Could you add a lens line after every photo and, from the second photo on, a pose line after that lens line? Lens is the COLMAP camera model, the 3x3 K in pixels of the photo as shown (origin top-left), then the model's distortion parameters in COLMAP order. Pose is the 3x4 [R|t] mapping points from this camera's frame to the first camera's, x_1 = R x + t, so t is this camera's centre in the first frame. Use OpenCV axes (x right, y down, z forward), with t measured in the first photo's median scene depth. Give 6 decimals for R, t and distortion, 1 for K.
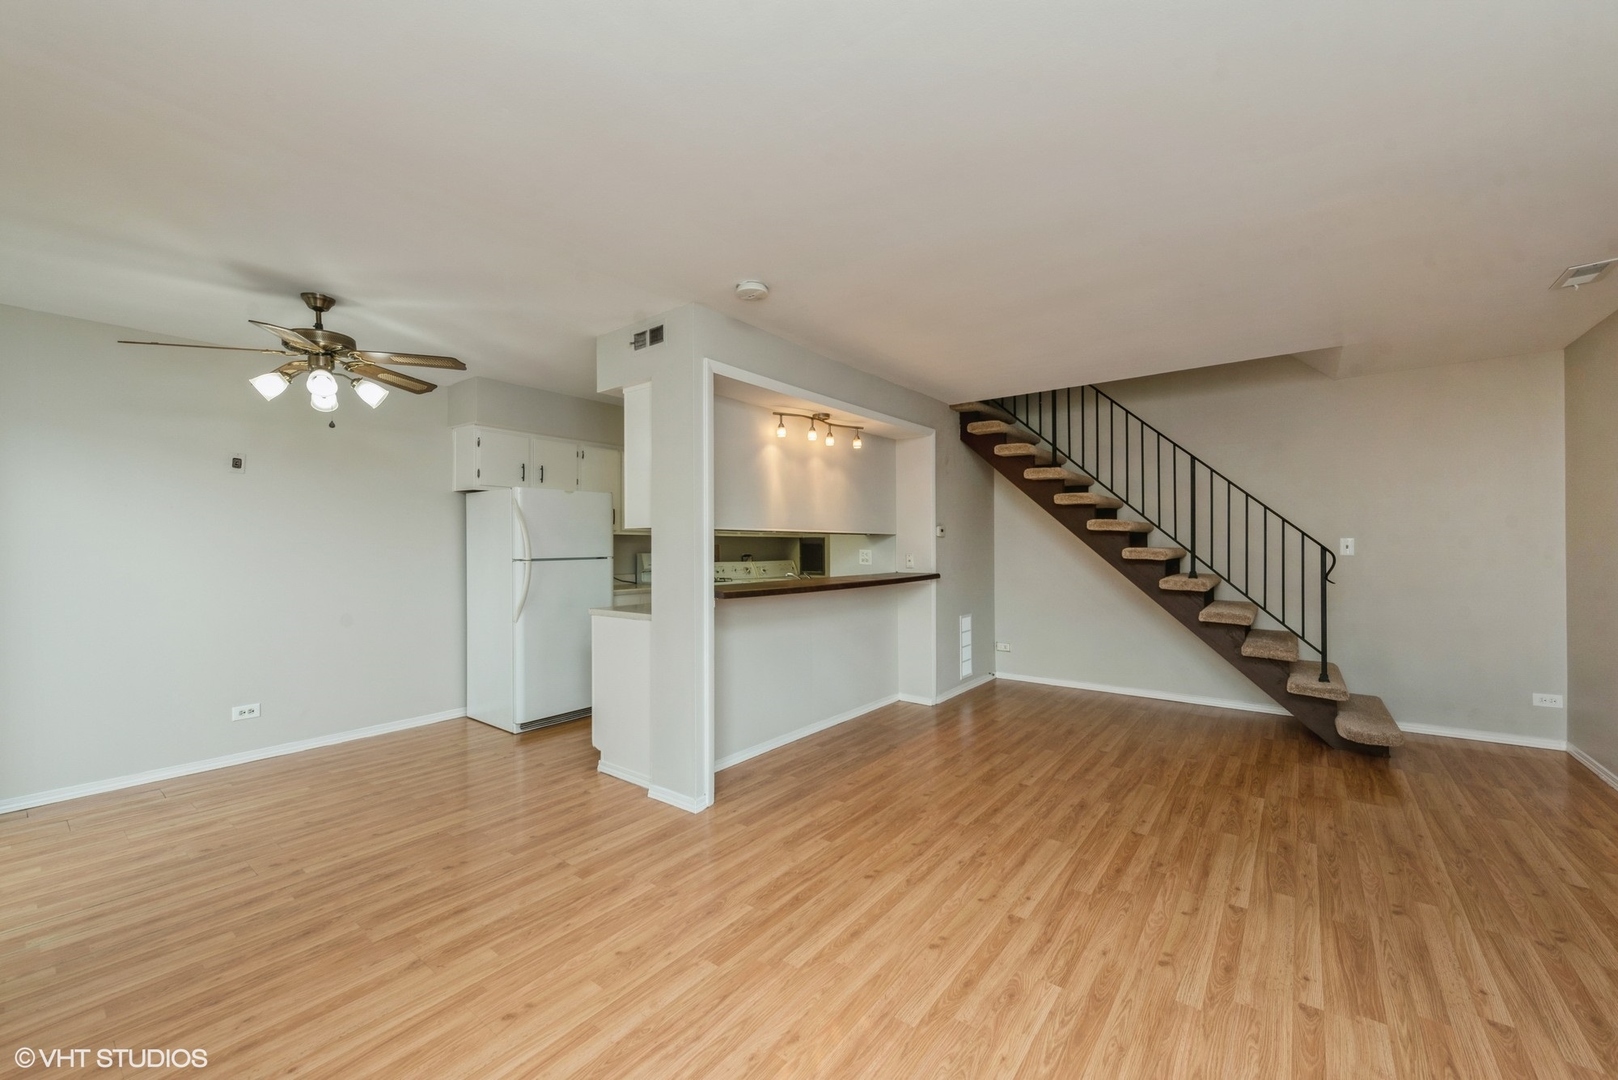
lens RADIAL K [[643.6, 0, 814.0], [0, 643.6, 541.5], [0, 0, 1]] dist [0.013323, -0.001557]
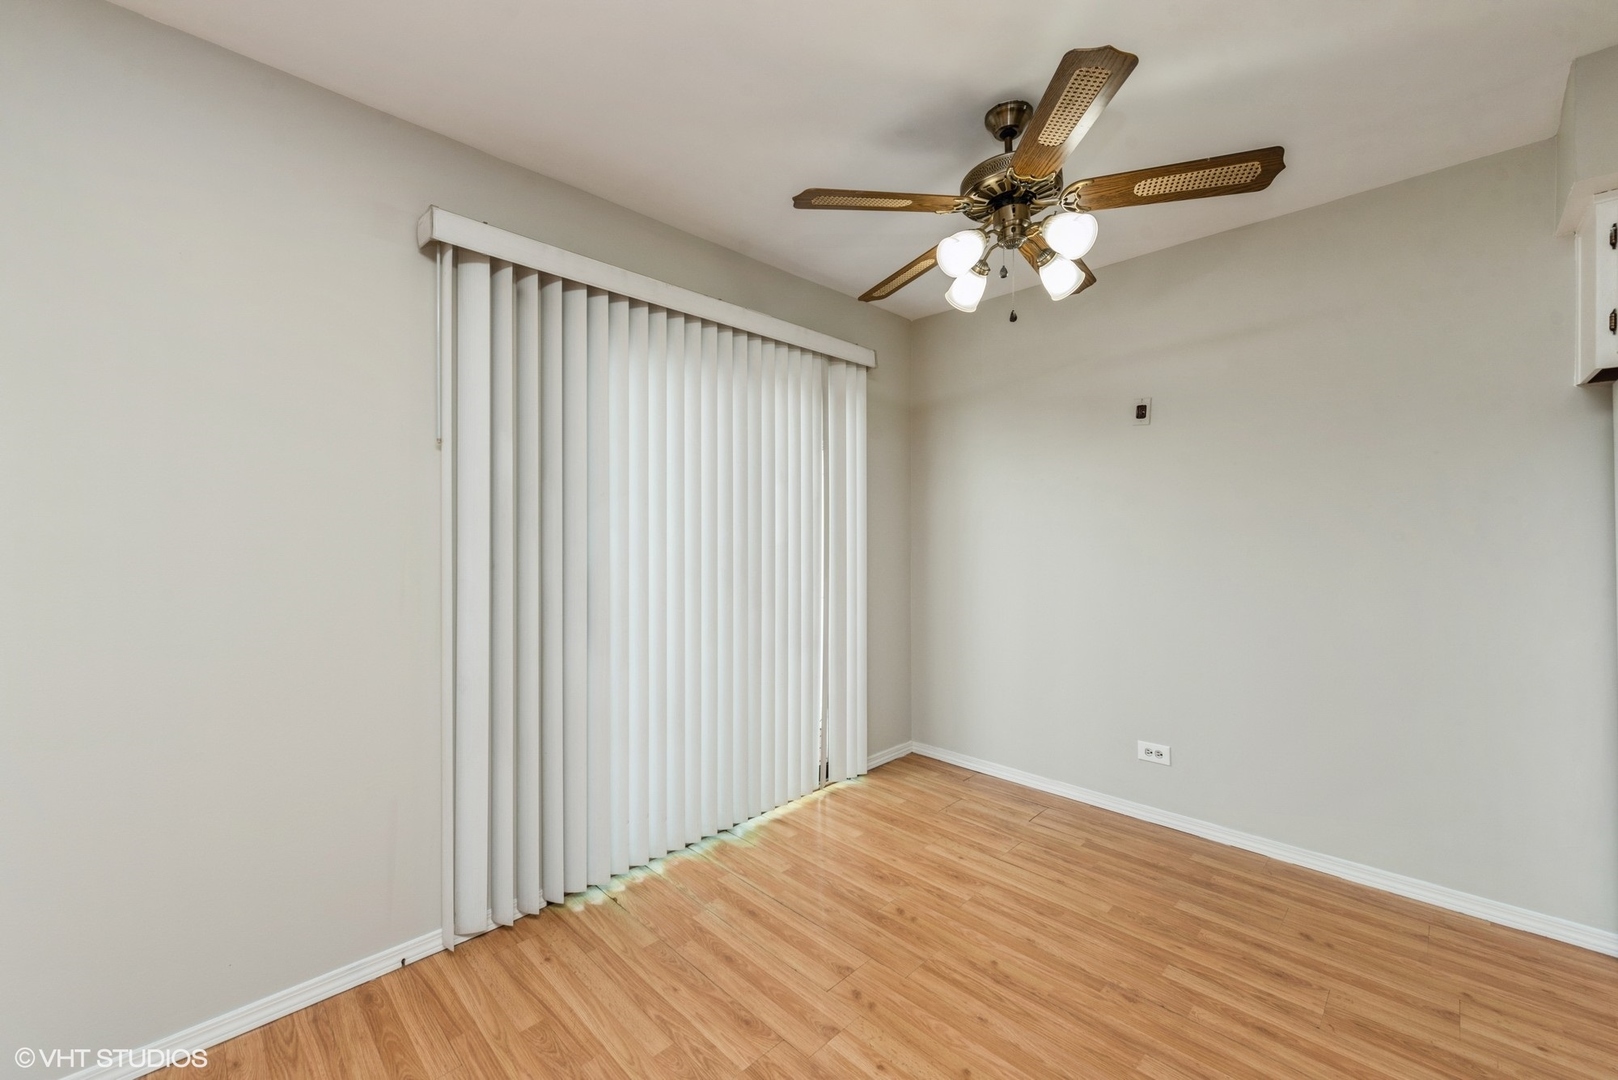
lens RADIAL K [[643.6, 0, 806.4], [0, 643.6, 530.6], [0, 0, 1]] dist [0.013323, -0.001557]
pose [[-0.136002, 0.004726, -0.990697, -0.170835], [0.008323, 0.999959, 0.003628, 0.013577], [0.990674, -0.007752, -0.136036, 1.141307]]
